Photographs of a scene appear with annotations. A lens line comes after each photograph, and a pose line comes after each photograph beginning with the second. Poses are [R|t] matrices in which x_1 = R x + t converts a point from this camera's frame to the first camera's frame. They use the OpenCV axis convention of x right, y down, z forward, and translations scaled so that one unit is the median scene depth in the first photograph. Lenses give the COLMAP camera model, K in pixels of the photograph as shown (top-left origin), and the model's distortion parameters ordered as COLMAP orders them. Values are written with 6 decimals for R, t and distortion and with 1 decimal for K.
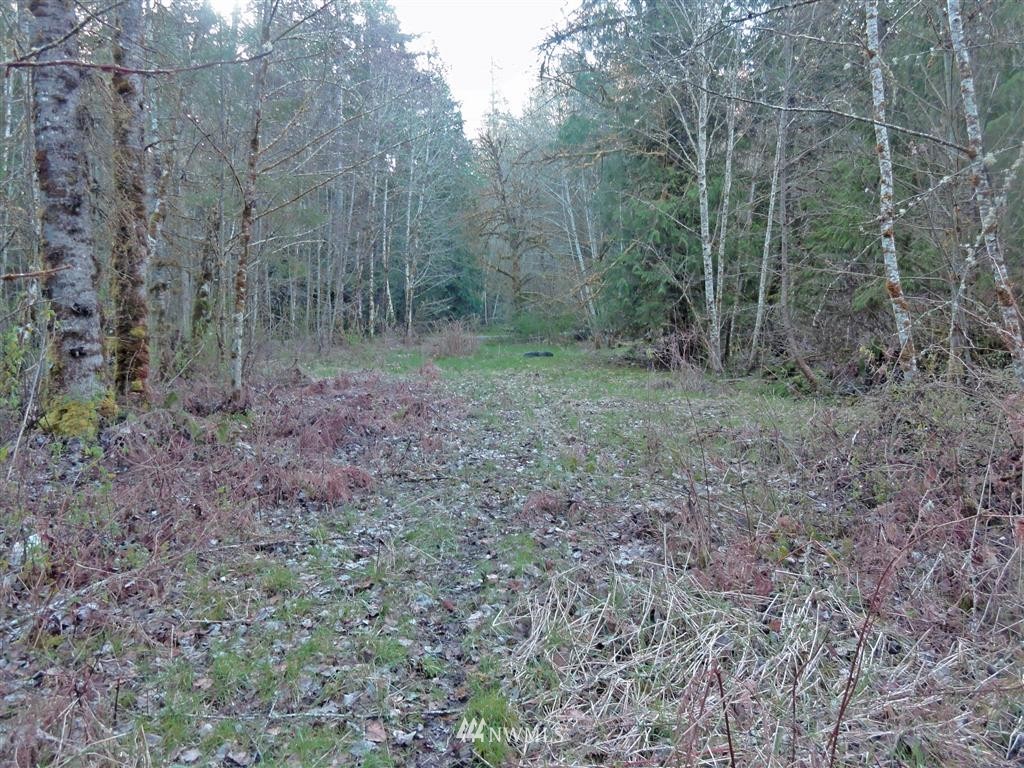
lens RADIAL K [[723.2, 0, 511.8], [0, 723.2, 383.7], [0, 0, 1]] dist [0.000597, -0.000097]
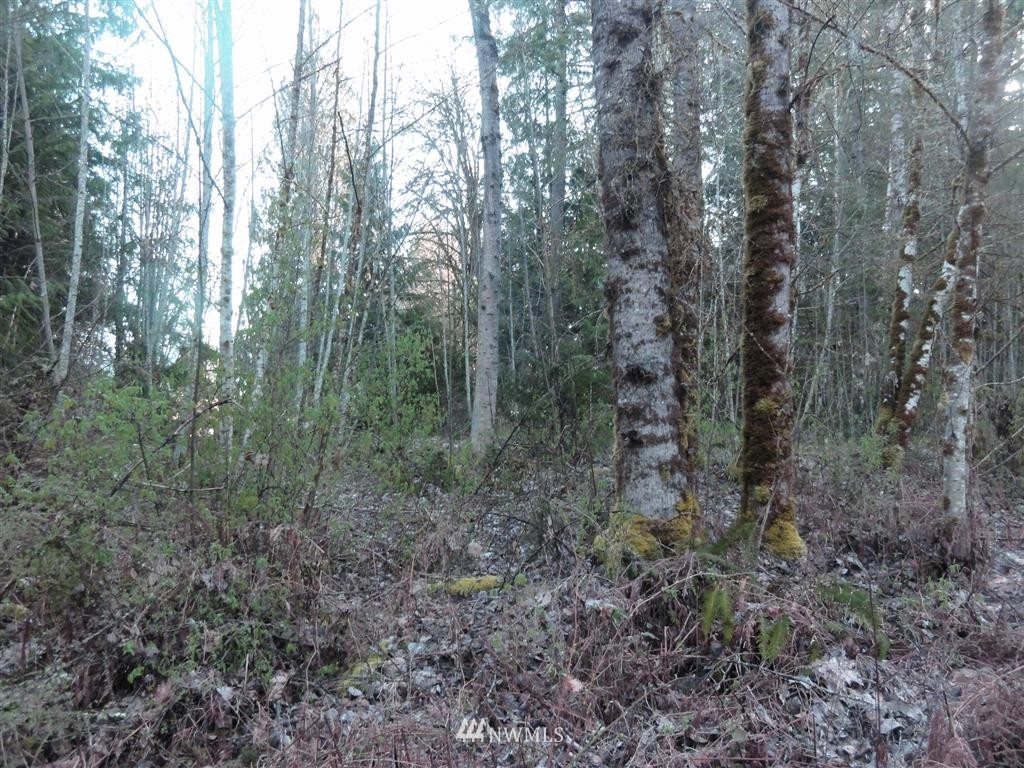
lens RADIAL K [[723.2, 0, 512.2], [0, 723.2, 382.0], [0, 0, 1]] dist [0.000597, -0.000097]
pose [[0.371185, -0.030257, -0.928066, -0.037936], [-0.050420, 0.997338, -0.052681, -0.054030], [0.927189, 0.066348, 0.368672, 0.654770]]
